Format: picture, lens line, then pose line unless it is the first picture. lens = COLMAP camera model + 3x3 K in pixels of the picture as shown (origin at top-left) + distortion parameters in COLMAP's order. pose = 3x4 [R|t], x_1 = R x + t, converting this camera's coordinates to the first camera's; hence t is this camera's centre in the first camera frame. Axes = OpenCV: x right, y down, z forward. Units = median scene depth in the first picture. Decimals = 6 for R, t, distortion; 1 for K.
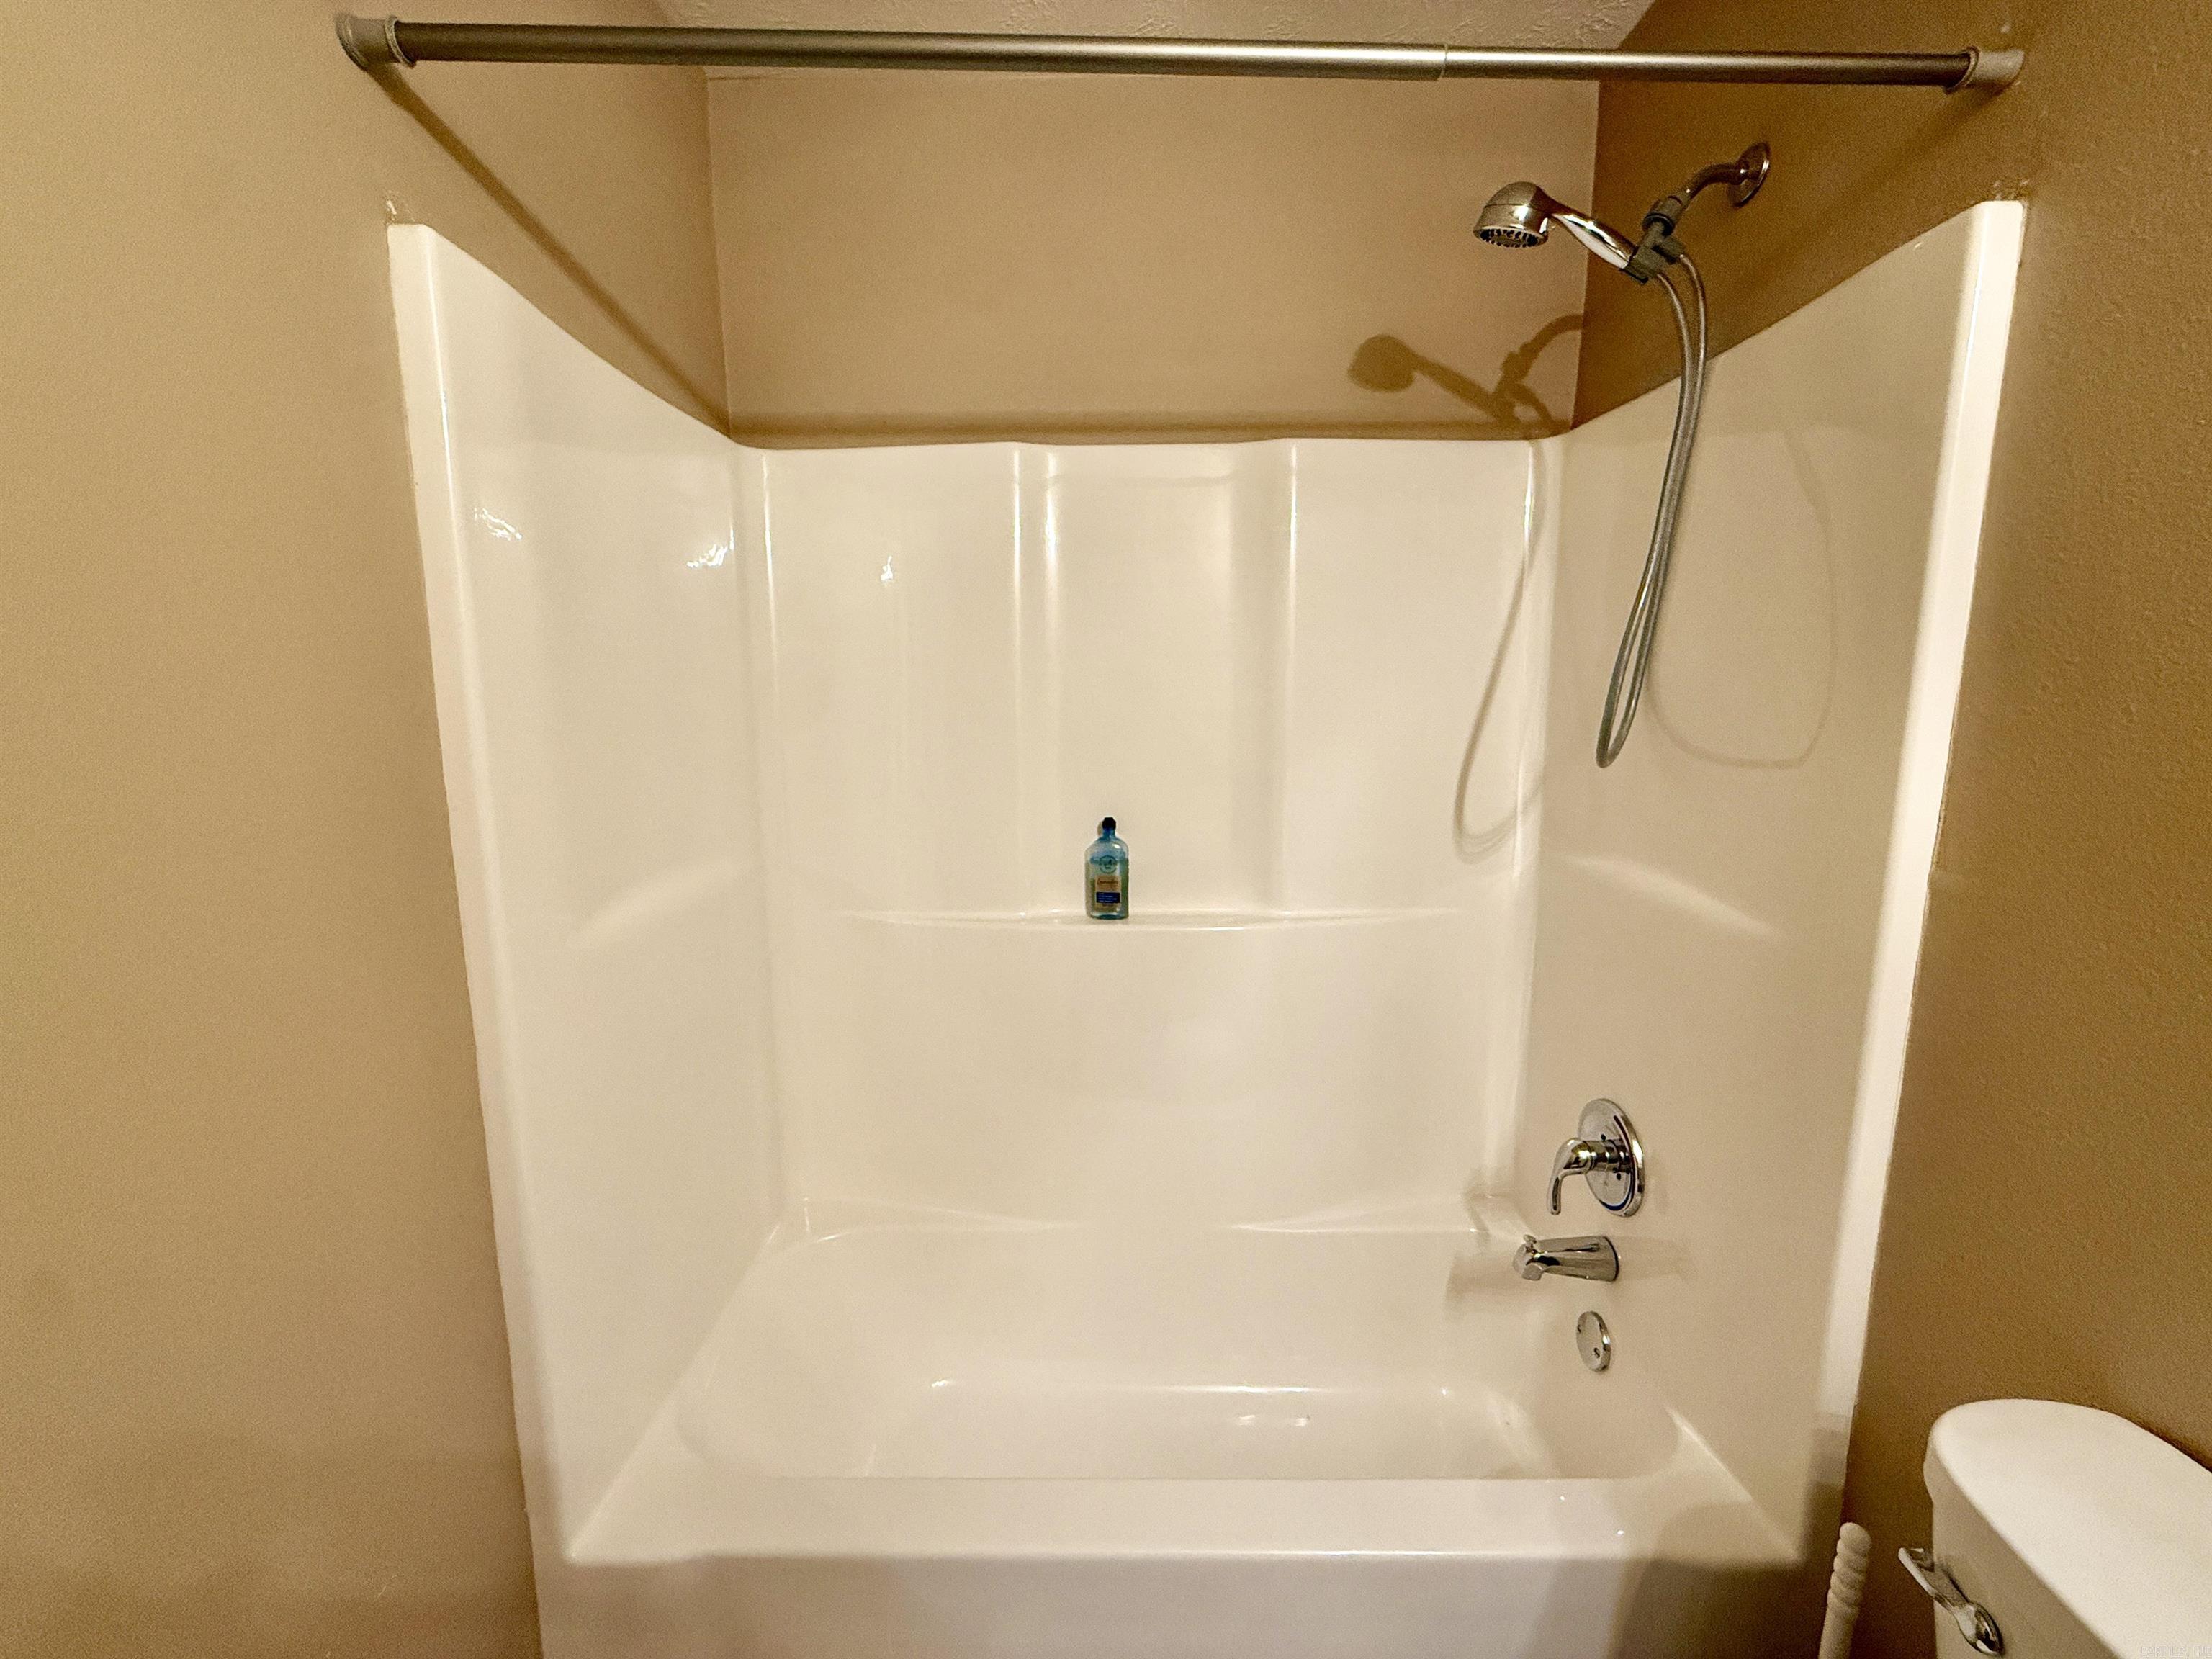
lens RADIAL K [[895.8, 0, 1106.0], [0, 895.8, 829.5], [0, 0, 1]] dist [-0.001586, -0.000034]
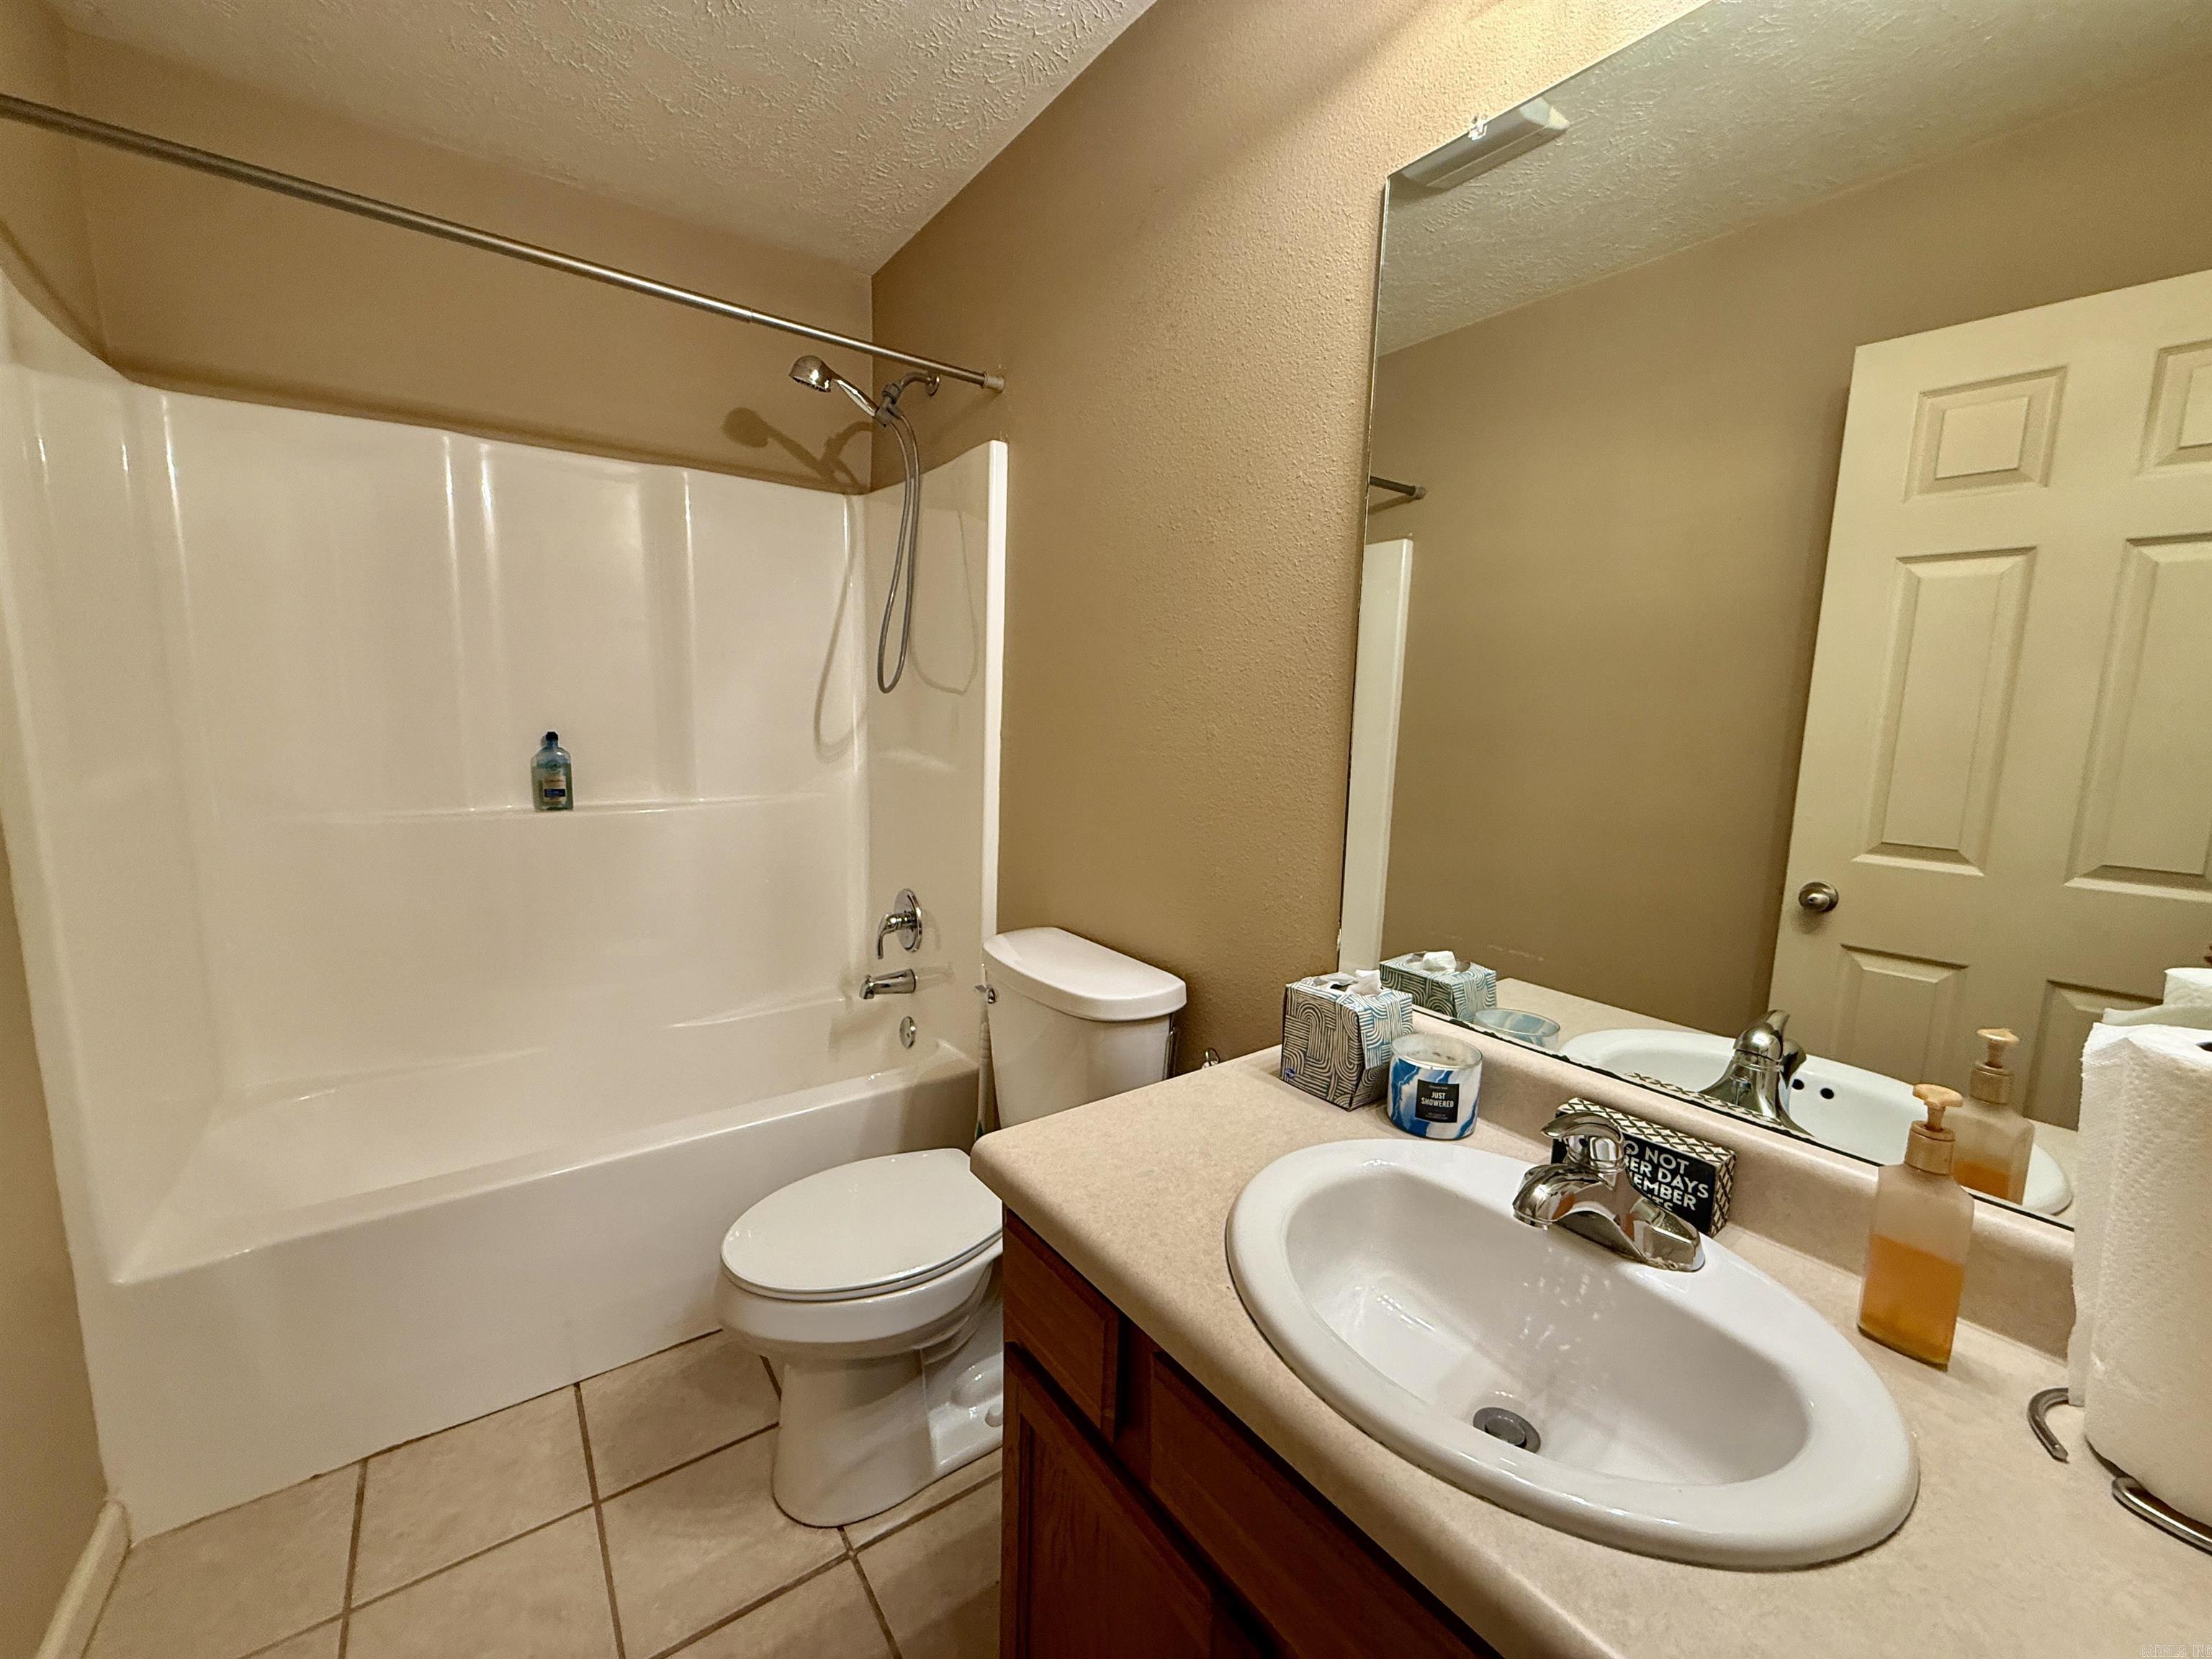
lens RADIAL K [[895.8, 0, 1106.0], [0, 895.8, 829.5], [0, 0, 1]] dist [-0.001586, -0.000034]
pose [[0.817173, -0.057223, 0.573544, -0.099481], [0.050704, 0.998339, 0.027363, 0.144960], [-0.574157, 0.006721, 0.818717, -0.586039]]
